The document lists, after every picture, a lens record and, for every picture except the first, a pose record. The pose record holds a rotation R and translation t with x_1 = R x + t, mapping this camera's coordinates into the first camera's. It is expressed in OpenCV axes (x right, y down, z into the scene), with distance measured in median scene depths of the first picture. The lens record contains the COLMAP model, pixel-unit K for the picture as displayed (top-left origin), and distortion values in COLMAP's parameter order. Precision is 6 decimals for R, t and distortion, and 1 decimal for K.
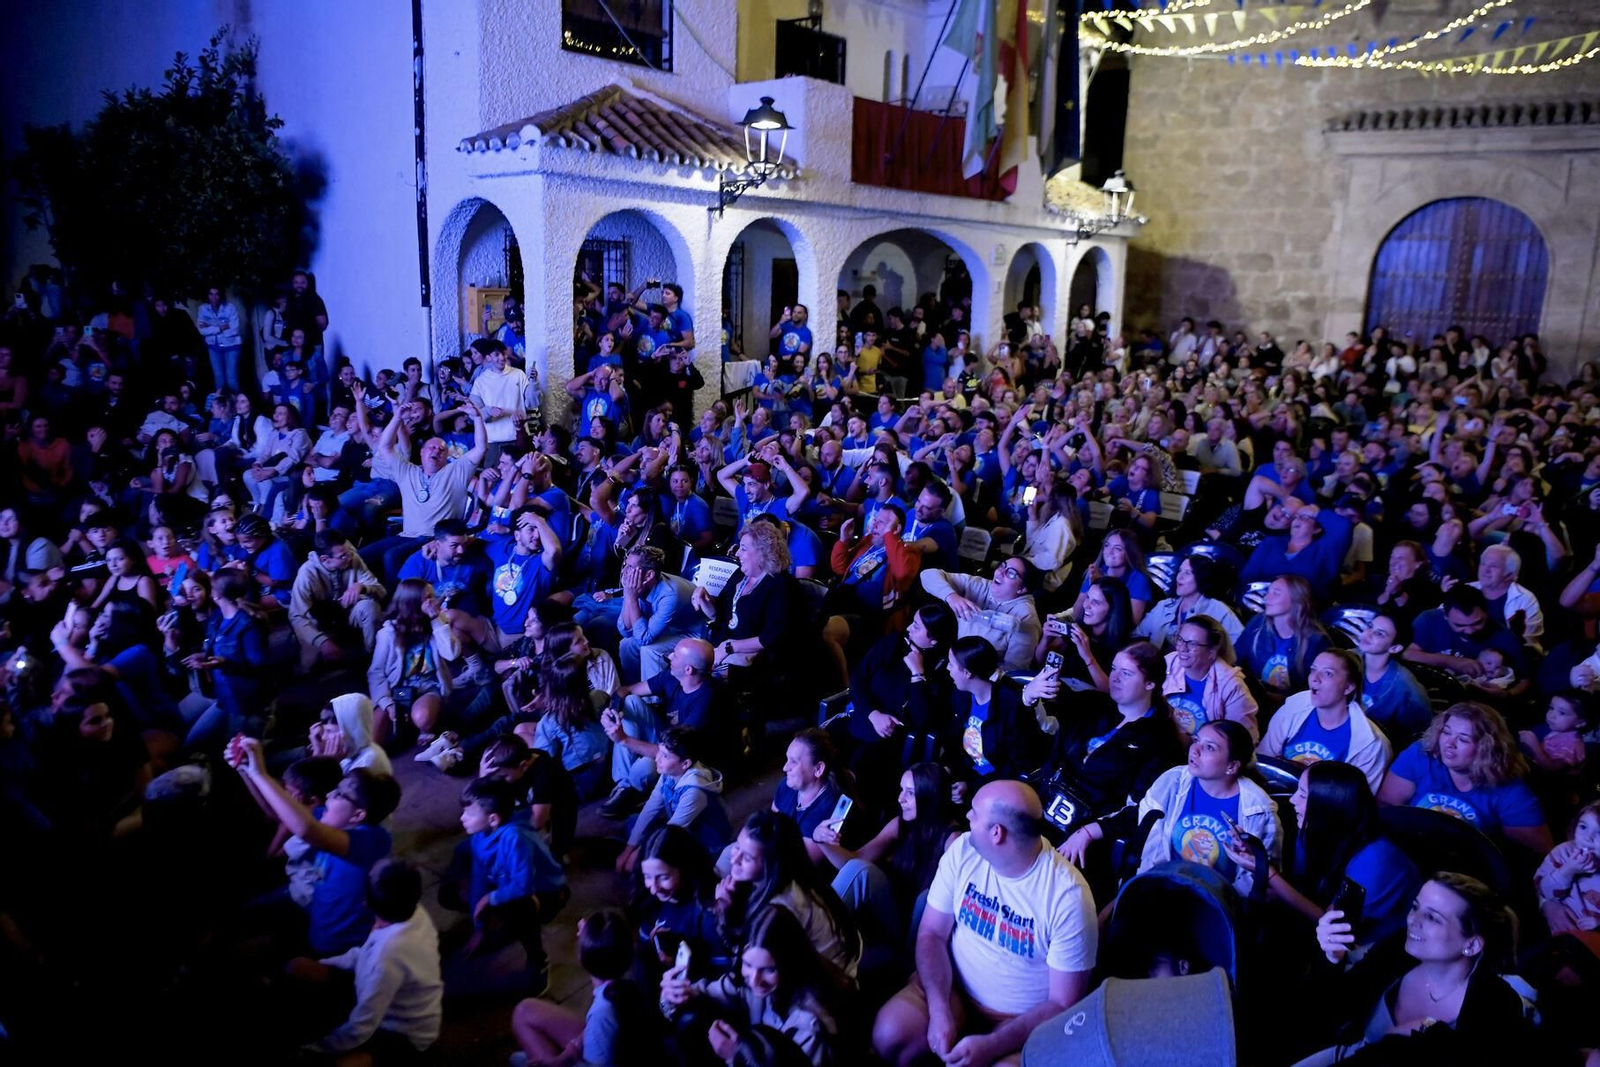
lens RADIAL K [[1076.4, 0, 815.0], [0, 1076.4, 510.3], [0, 0, 1]] dist [-0.006721, -0.008314]
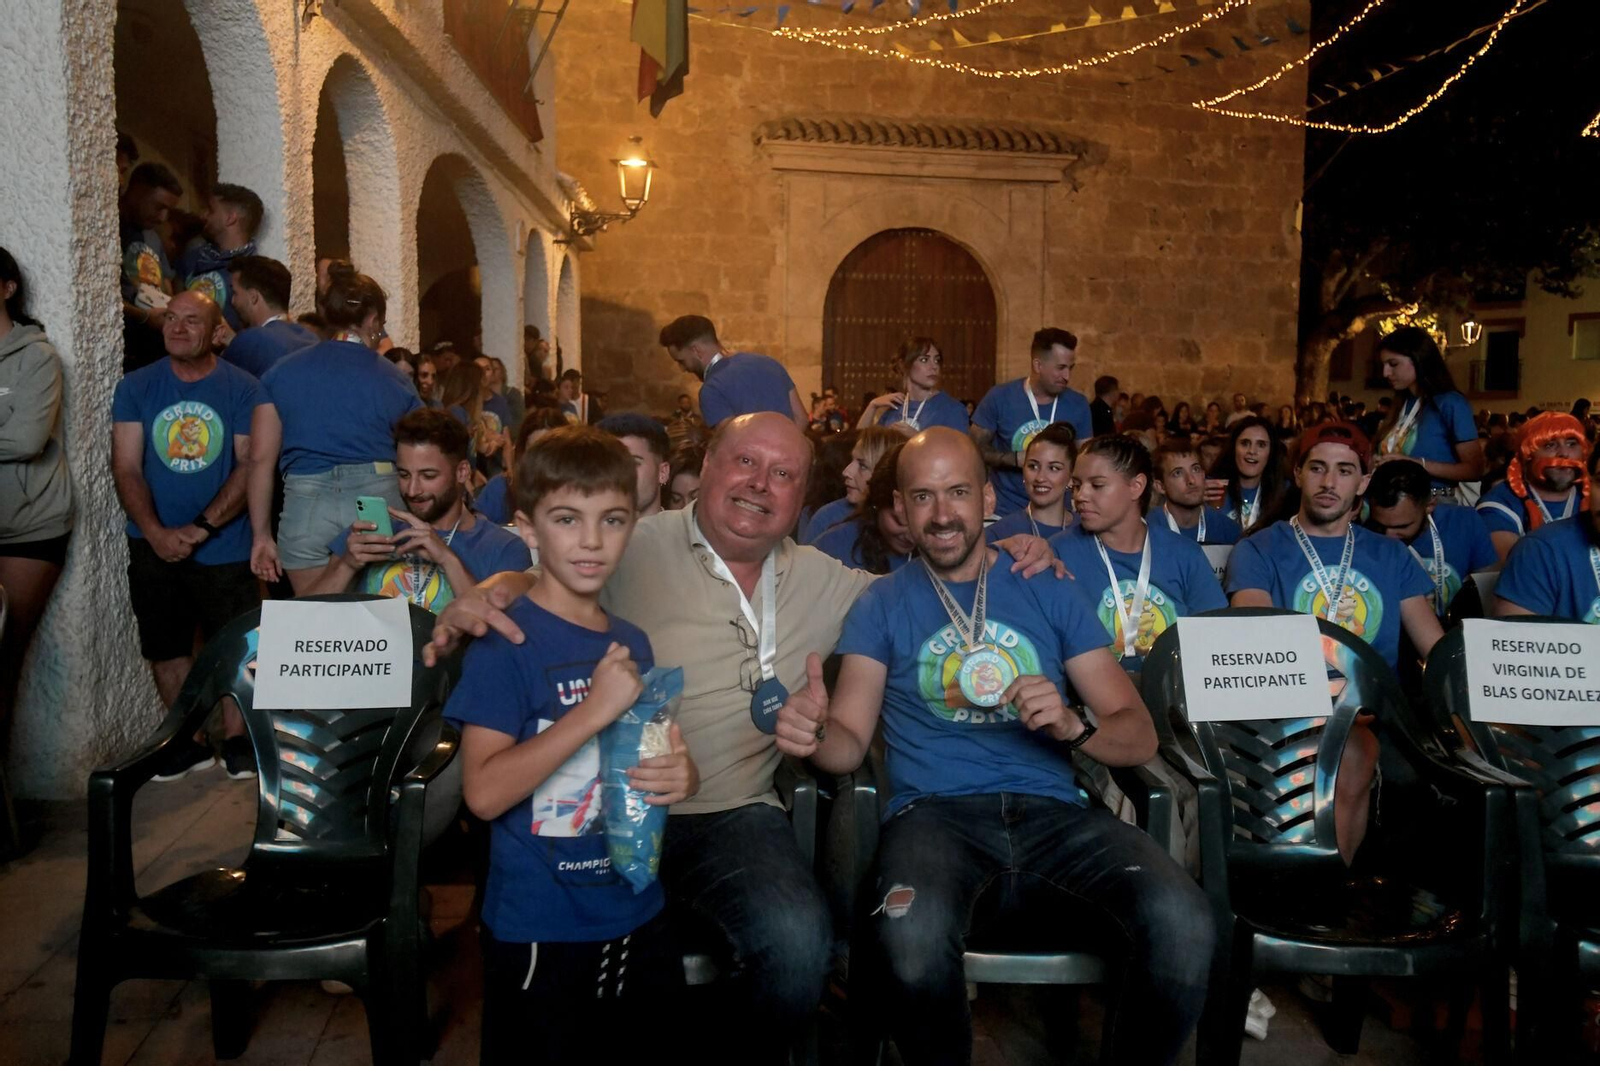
lens RADIAL K [[1356.1, 0, 800.0], [0, 1356.1, 533.0], [0, 0, 1]] dist [-0.031553, 0.081969]
pose [[0.728537, -0.075124, 0.680875, -0.241707], [0.158647, 0.985448, -0.061024, -0.003410], [-0.666382, 0.152477, 0.729853, 0.364661]]
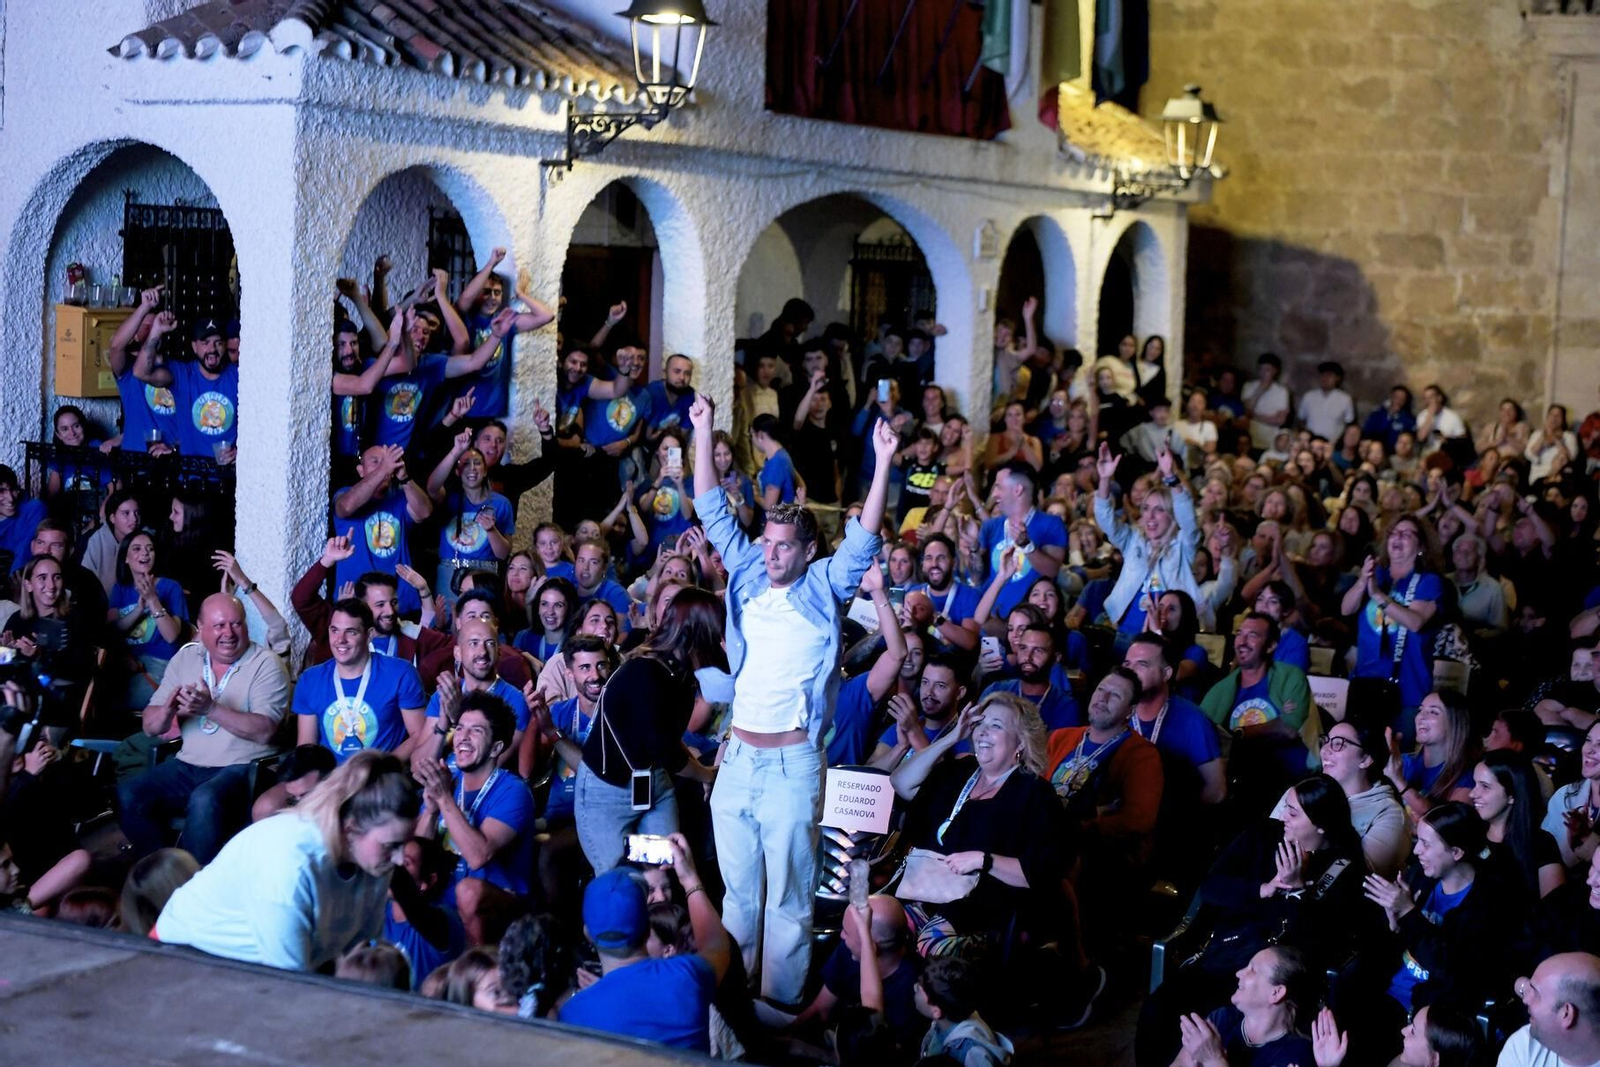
lens RADIAL K [[2608.6, 0, 825.4], [0, 2608.6, 480.2], [0, 0, 1]] dist [-0.031354, 0.027729]
pose [[0.977026, -0.008973, 0.212933, -0.171715], [0.035076, 0.992259, -0.119128, 0.023604], [-0.210215, 0.123860, 0.969777, -0.184059]]
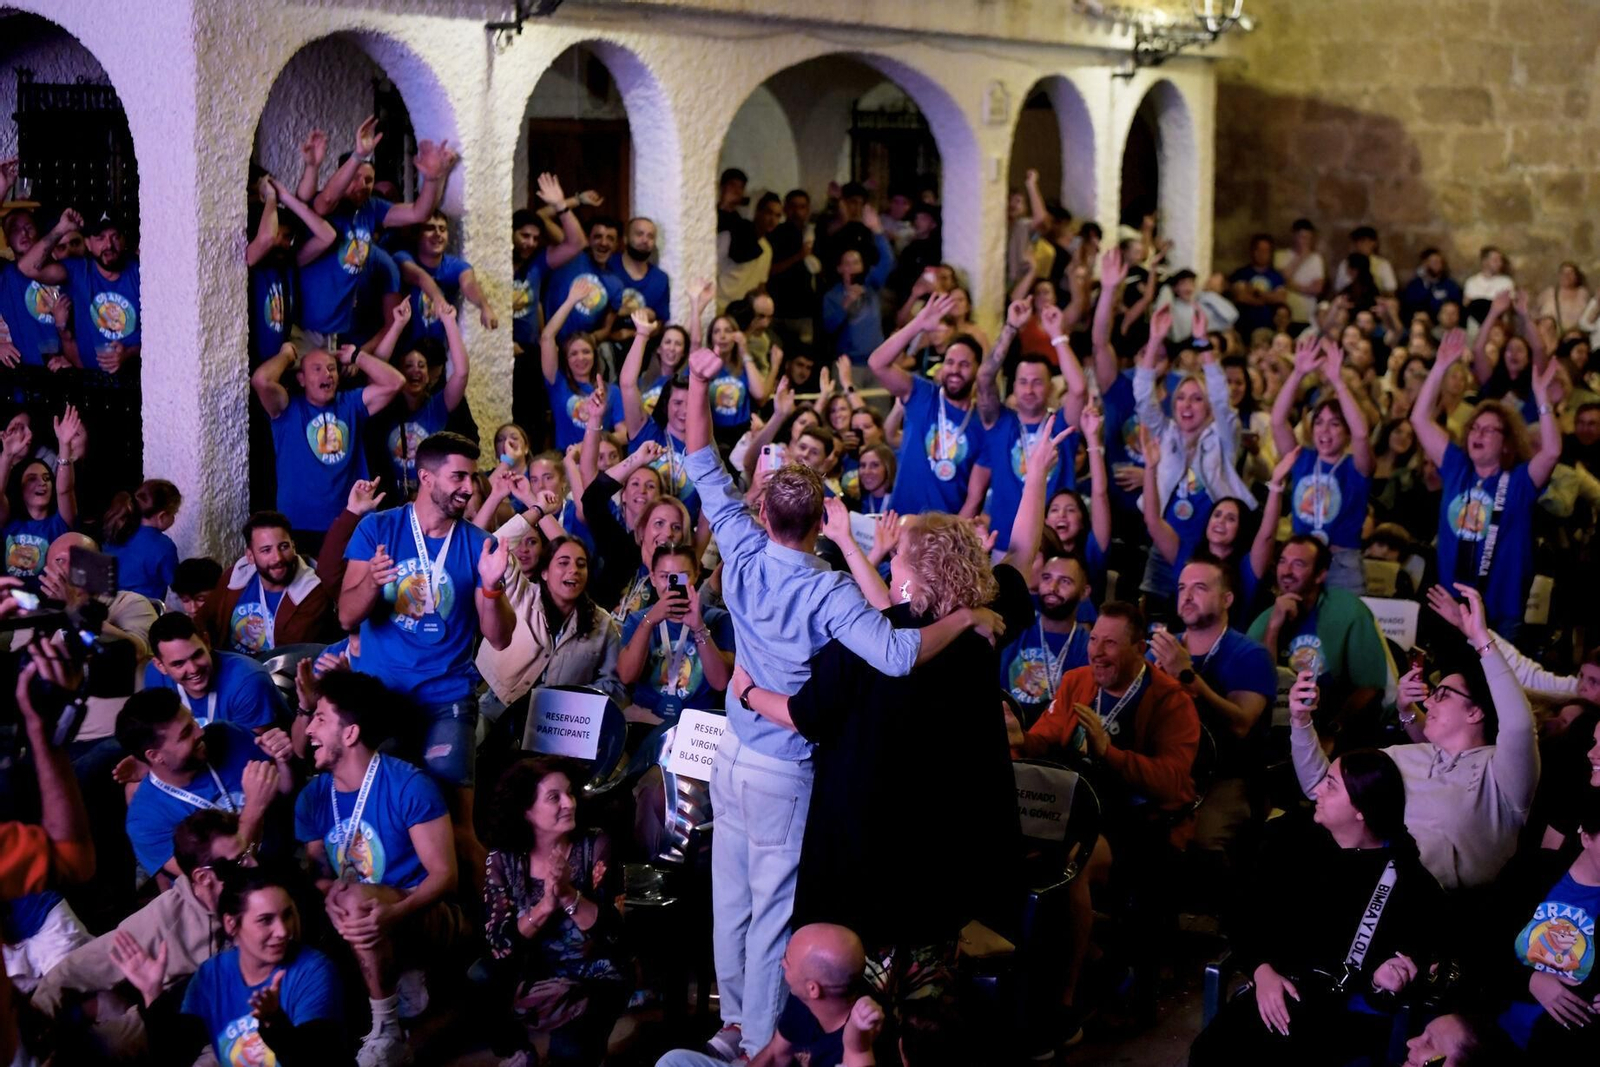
lens RADIAL K [[2610.6, 0, 804.6], [0, 2610.6, 489.3], [0, 0, 1]] dist [-0.022880, -0.019455]
pose [[0.979877, -0.040048, 0.195542, -0.140444], [0.054263, 0.996216, -0.067890, 0.003763], [-0.192083, 0.077135, 0.978343, -0.087493]]
